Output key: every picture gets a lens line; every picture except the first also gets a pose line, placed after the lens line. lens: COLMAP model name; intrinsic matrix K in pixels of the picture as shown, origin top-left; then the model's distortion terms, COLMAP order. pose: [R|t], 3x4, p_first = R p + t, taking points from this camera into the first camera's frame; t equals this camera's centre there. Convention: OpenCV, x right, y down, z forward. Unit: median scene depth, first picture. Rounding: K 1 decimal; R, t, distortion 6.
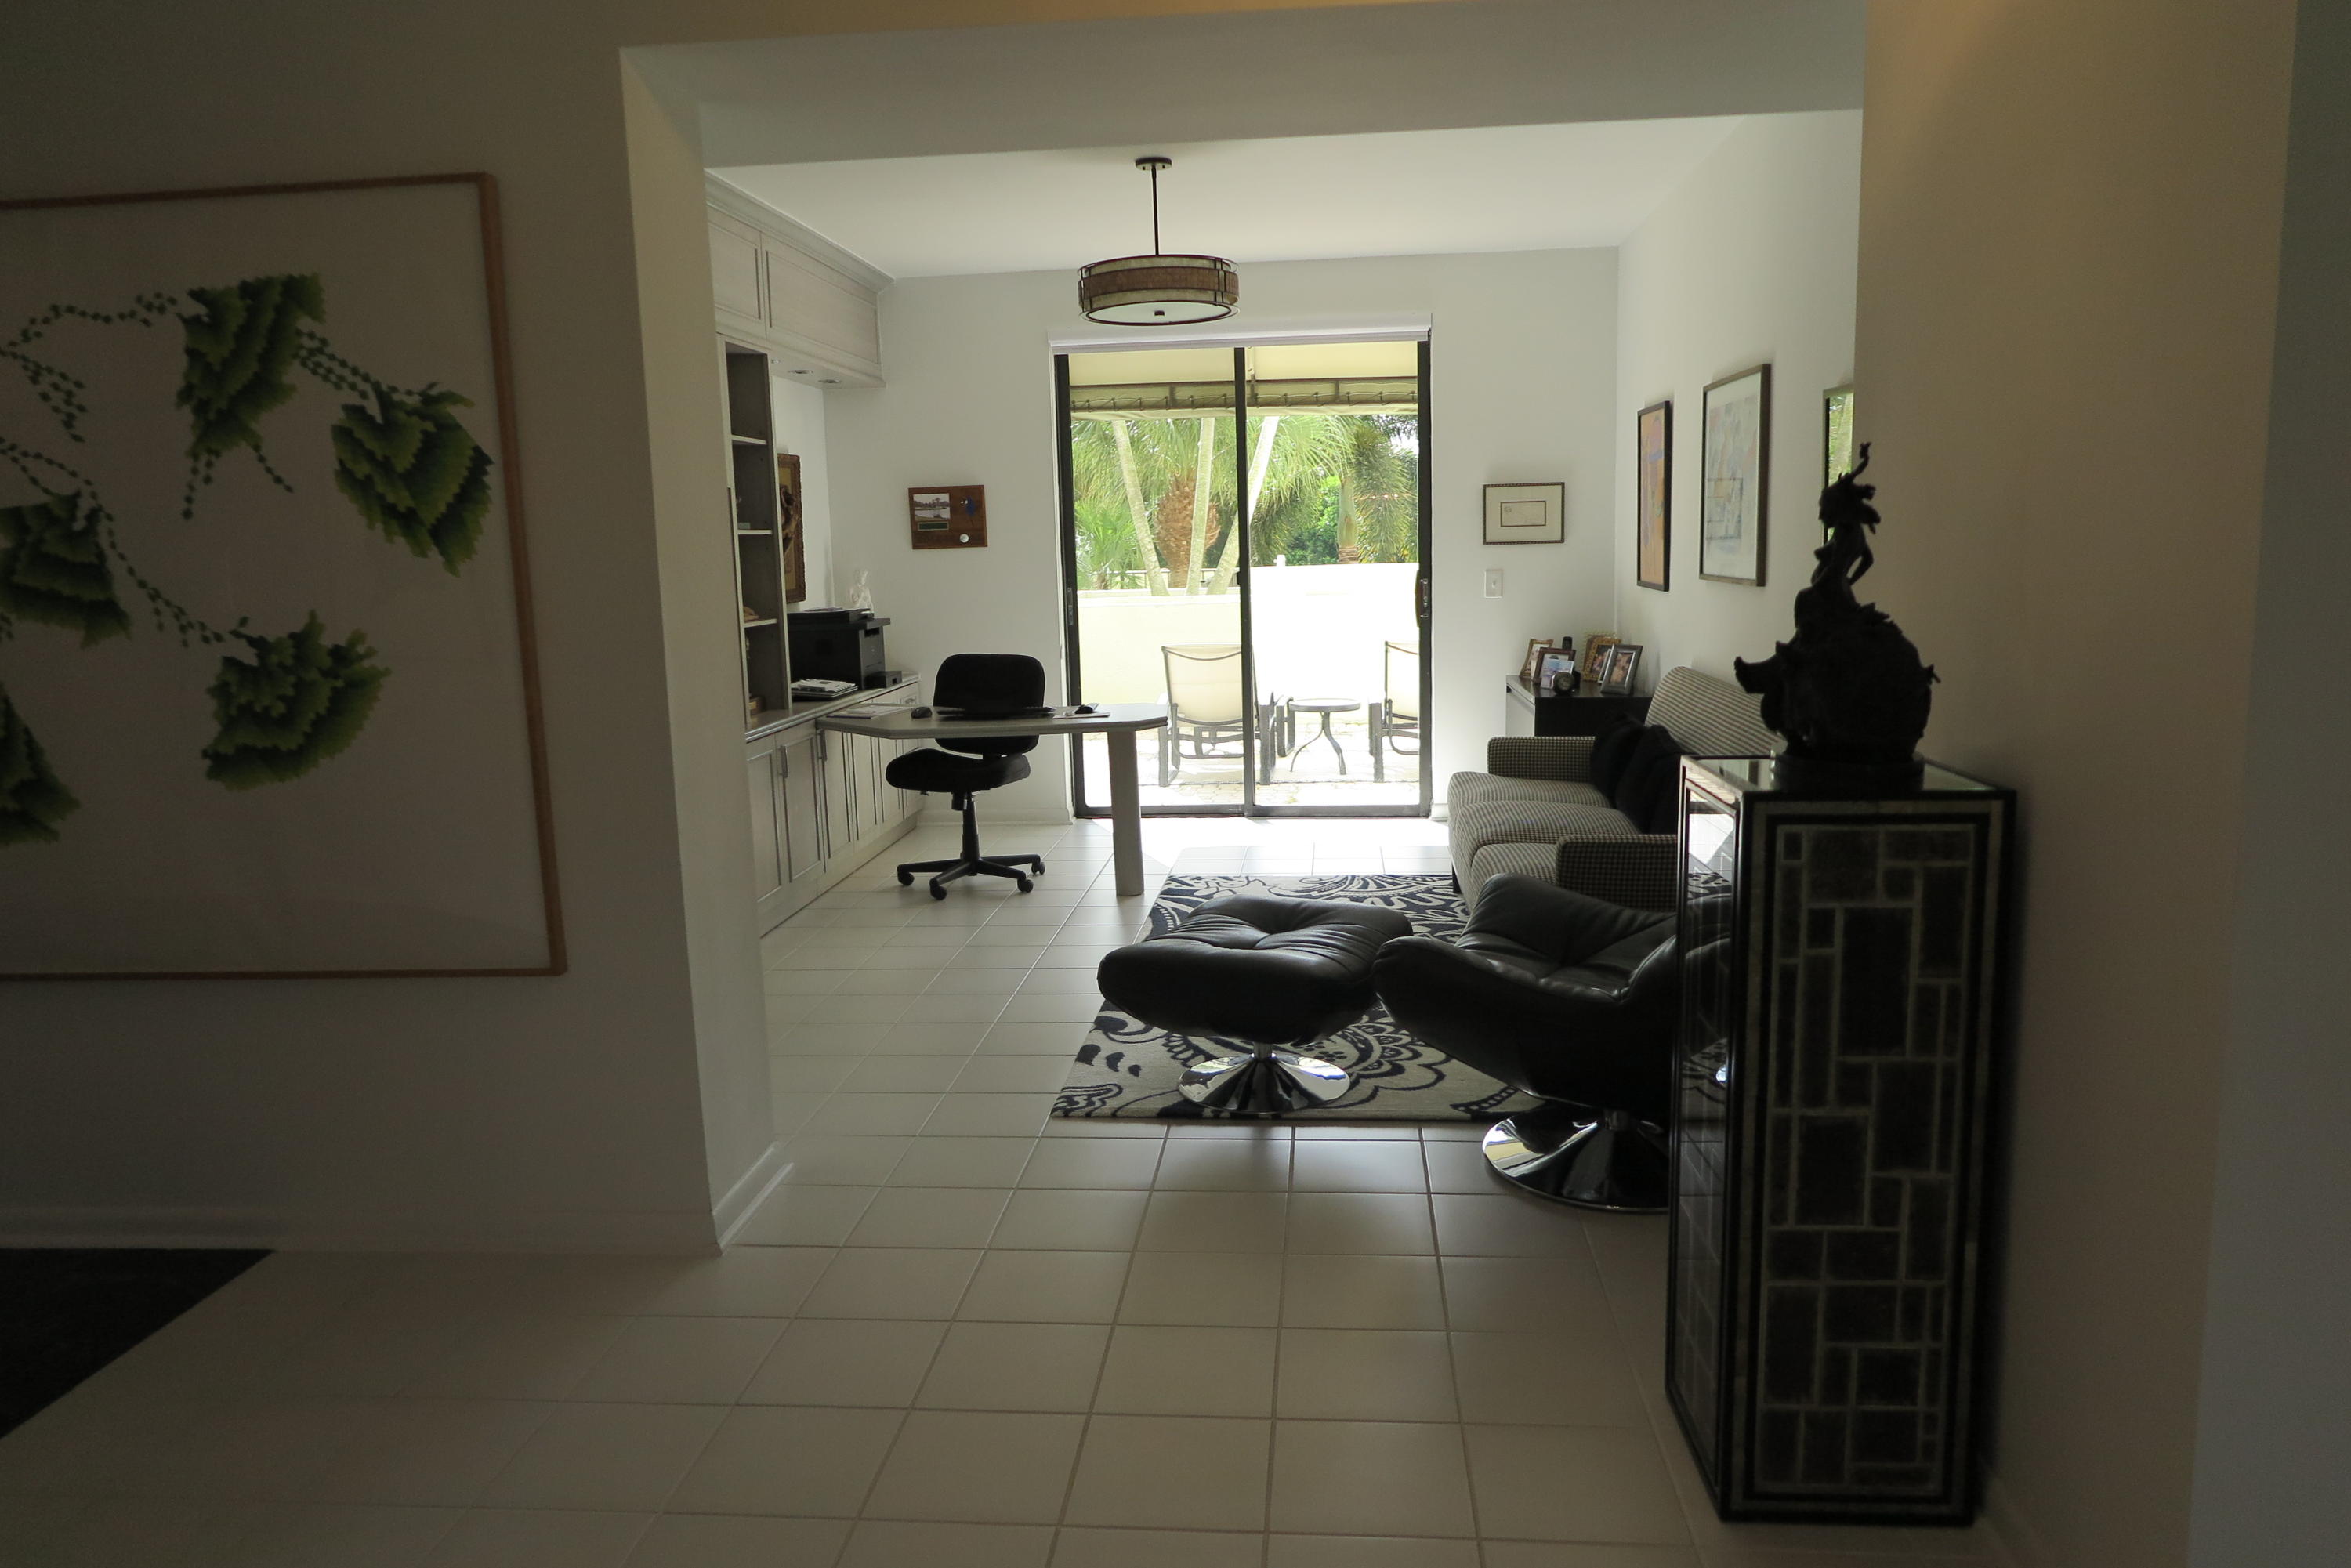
lens RADIAL K [[1620.9, 0, 1171.9], [0, 1620.9, 773.9], [0, 0, 1]] dist [-0.005867, 0.007502]
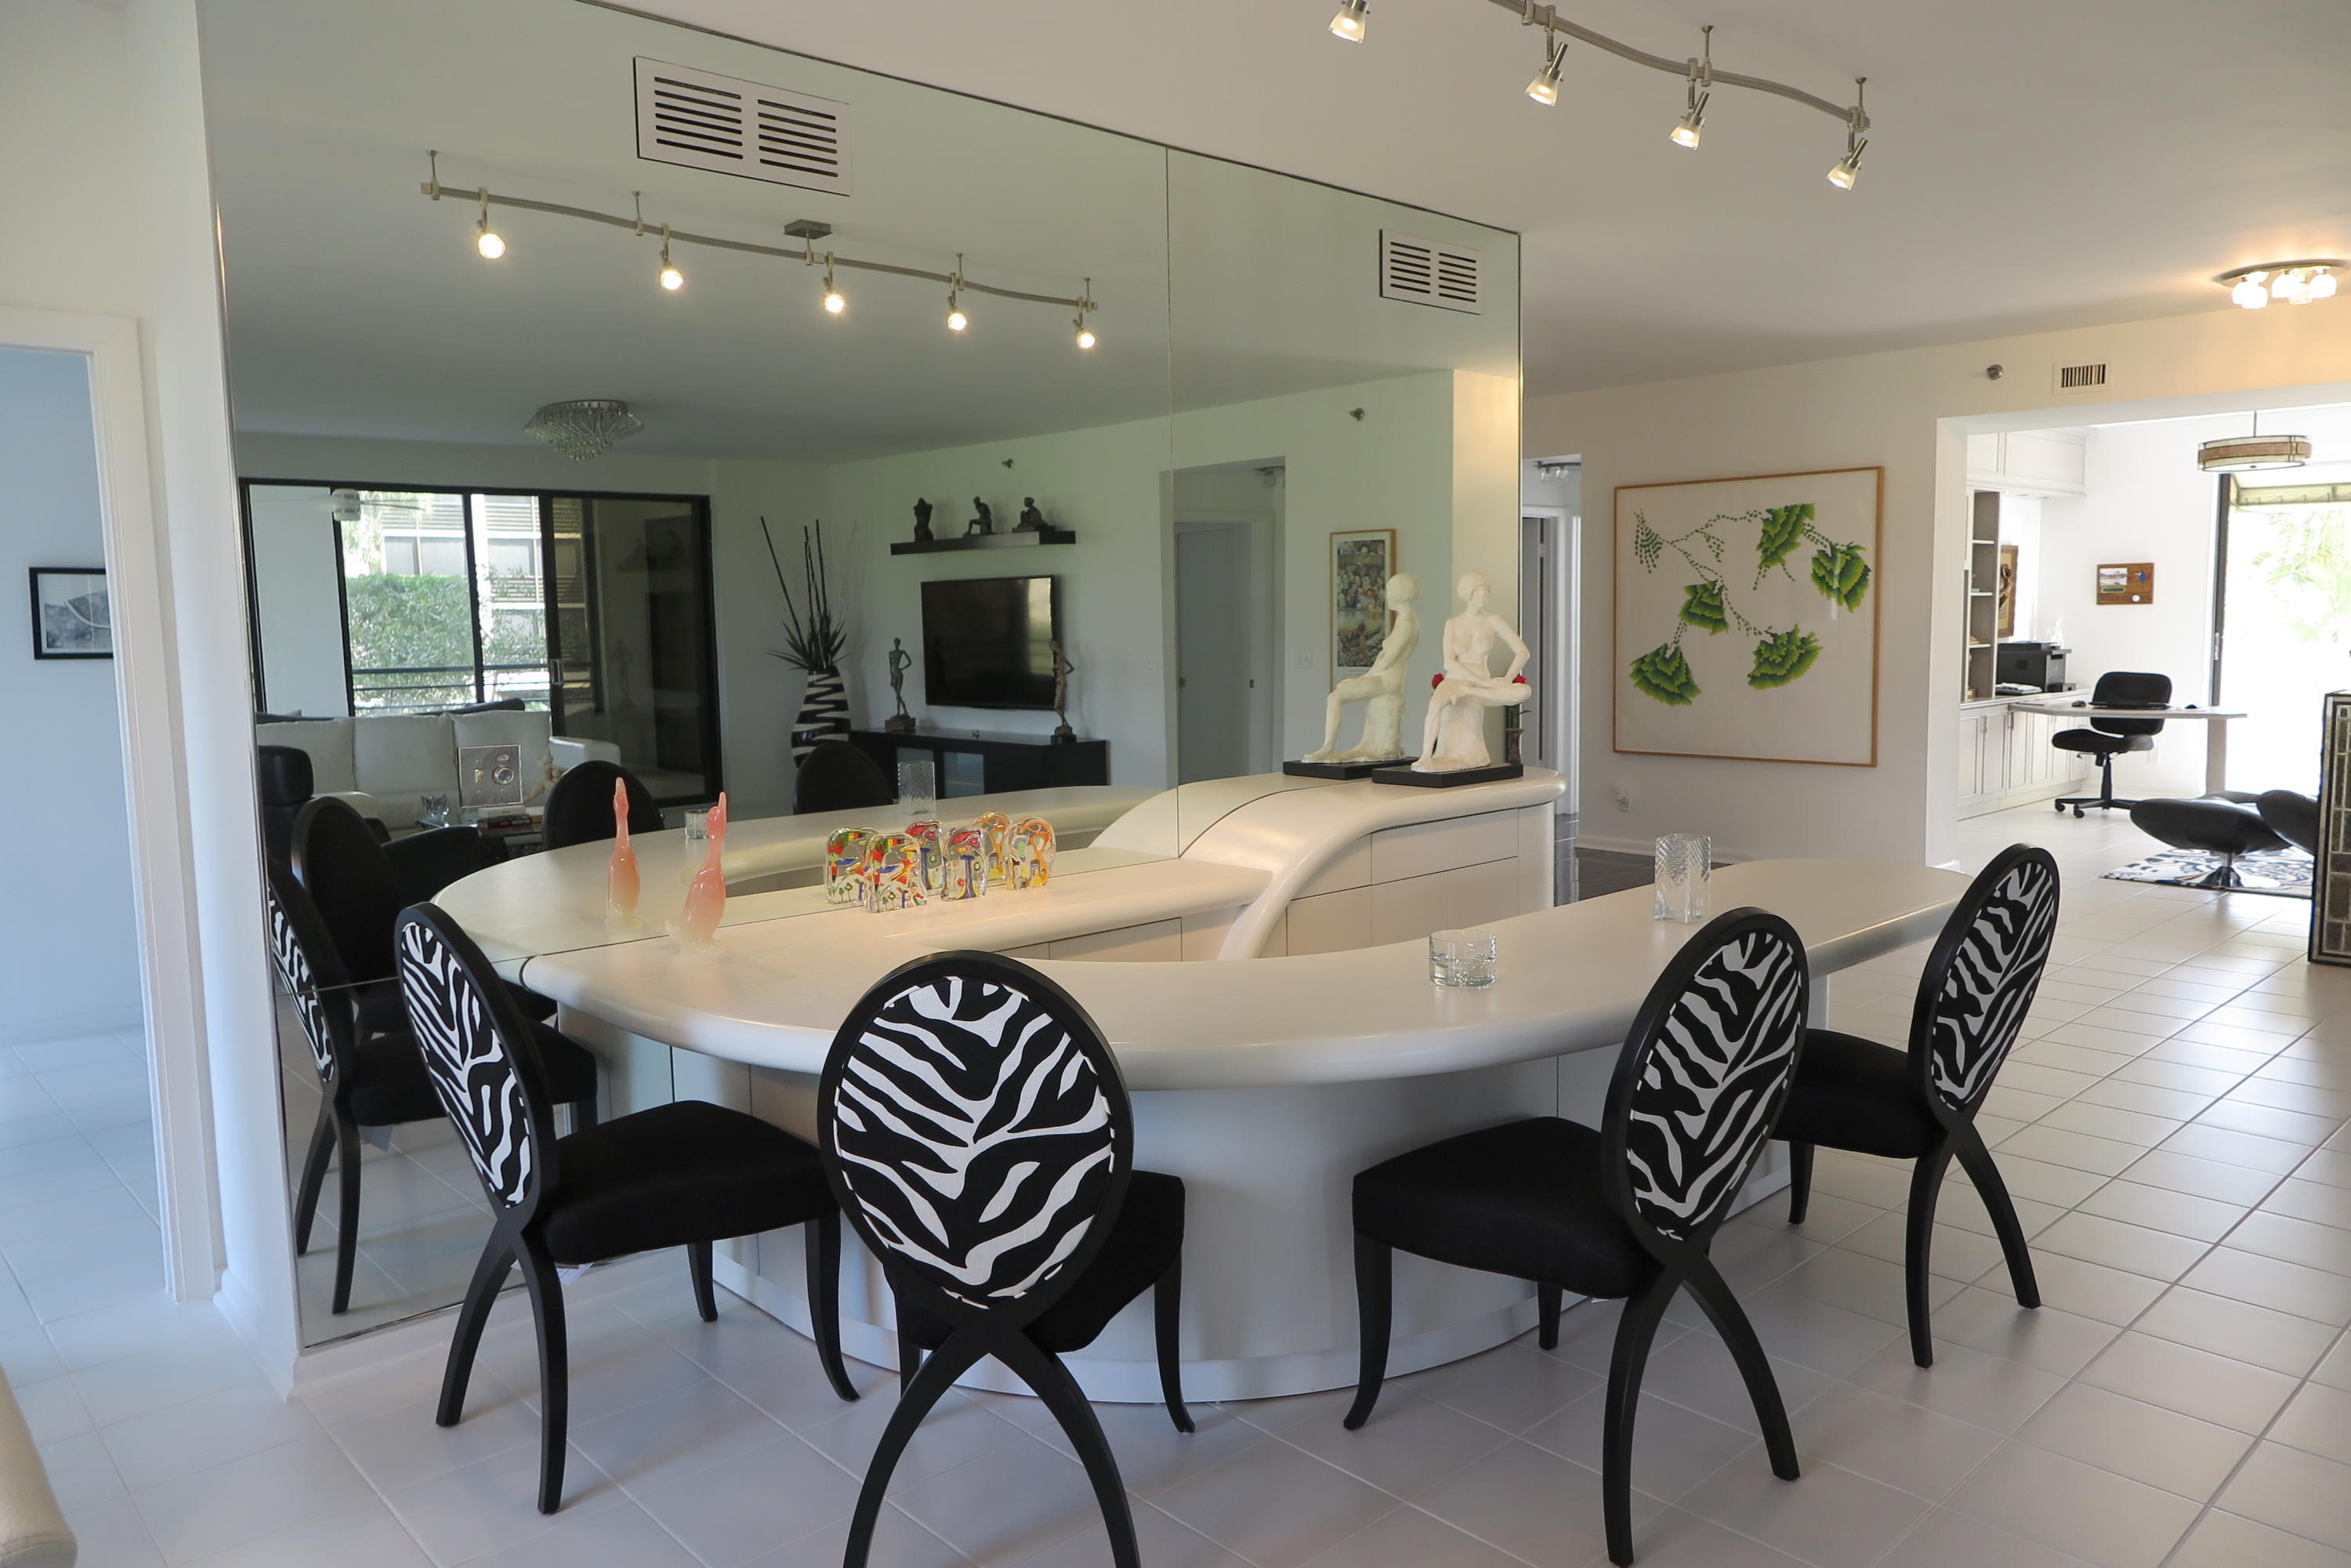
lens RADIAL K [[1640.8, 0, 1172.0], [0, 1640.8, 764.8], [0, 0, 1]] dist [-0.001587, 0.001504]
pose [[0.753927, 0.080386, -0.652022, 0.494384], [-0.104106, 0.994564, 0.002241, 0.236838], [0.648657, 0.066190, 0.758197, -1.750948]]
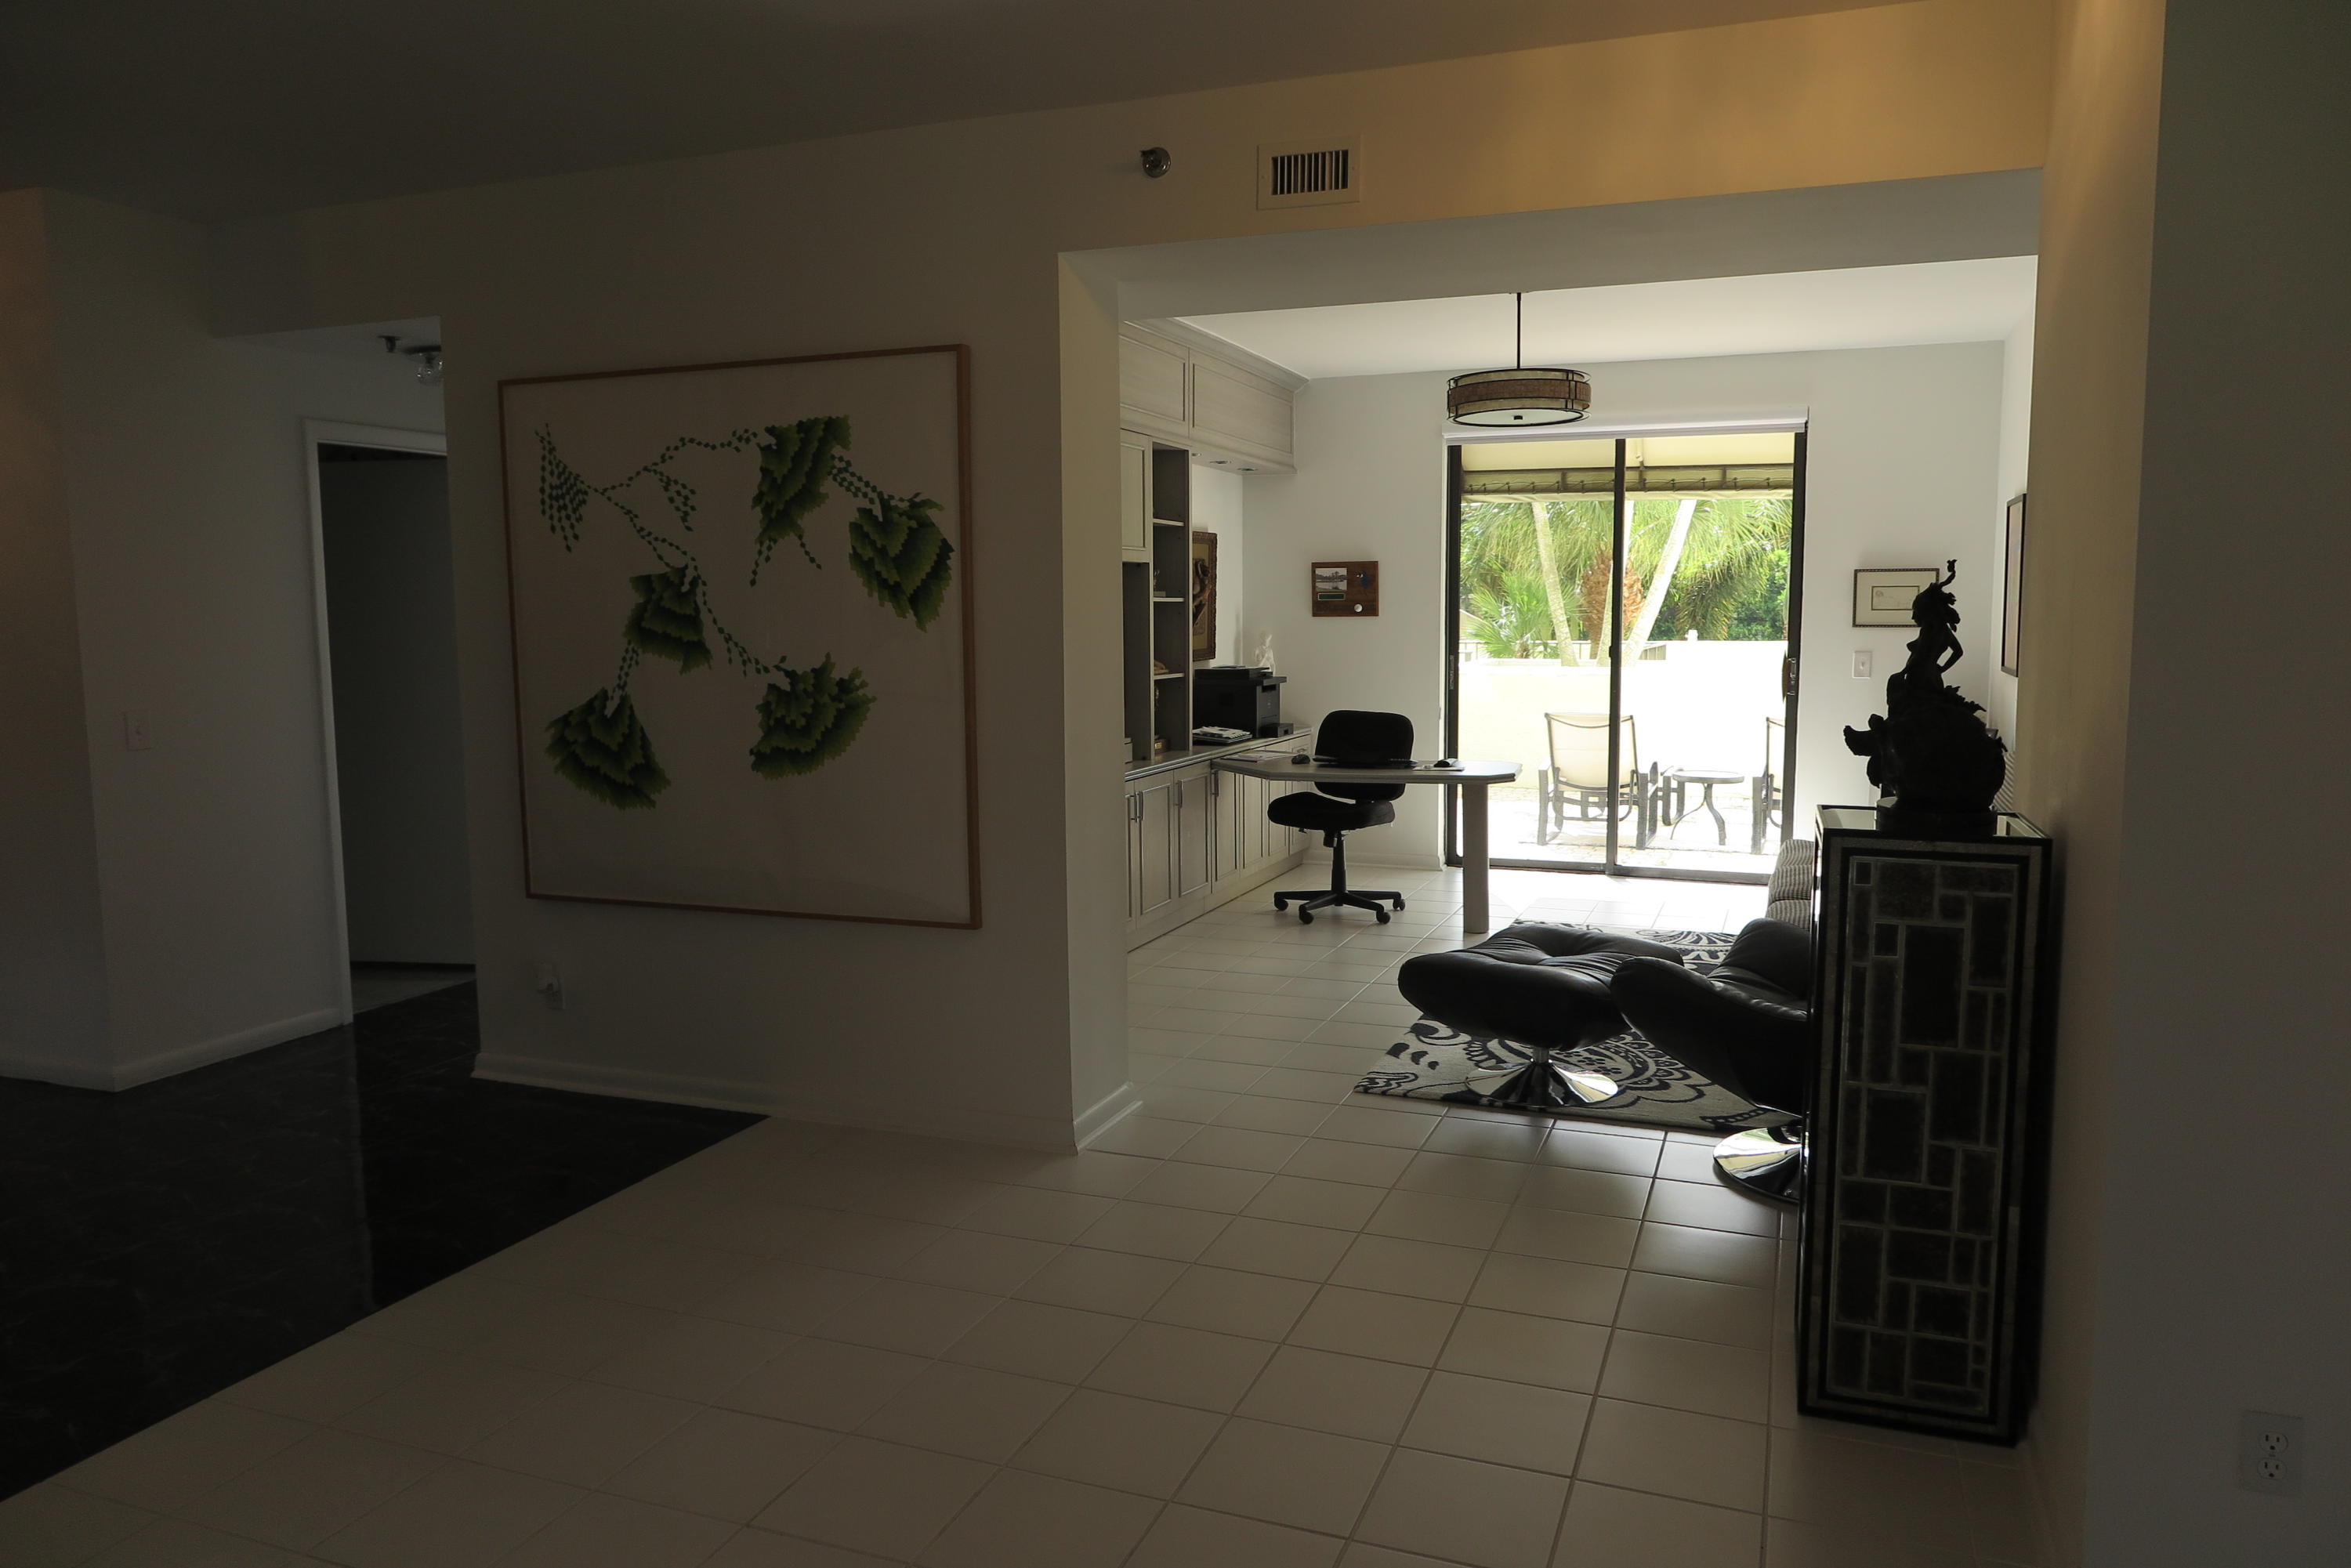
lens RADIAL K [[1620.9, 0, 1171.9], [0, 1620.9, 773.9], [0, 0, 1]] dist [-0.005867, 0.007502]
pose [[0.961955, 0.052118, -0.268192, 0.134719], [-0.062603, 0.997567, -0.030689, 0.027501], [0.265940, 0.046311, 0.962877, -0.261862]]
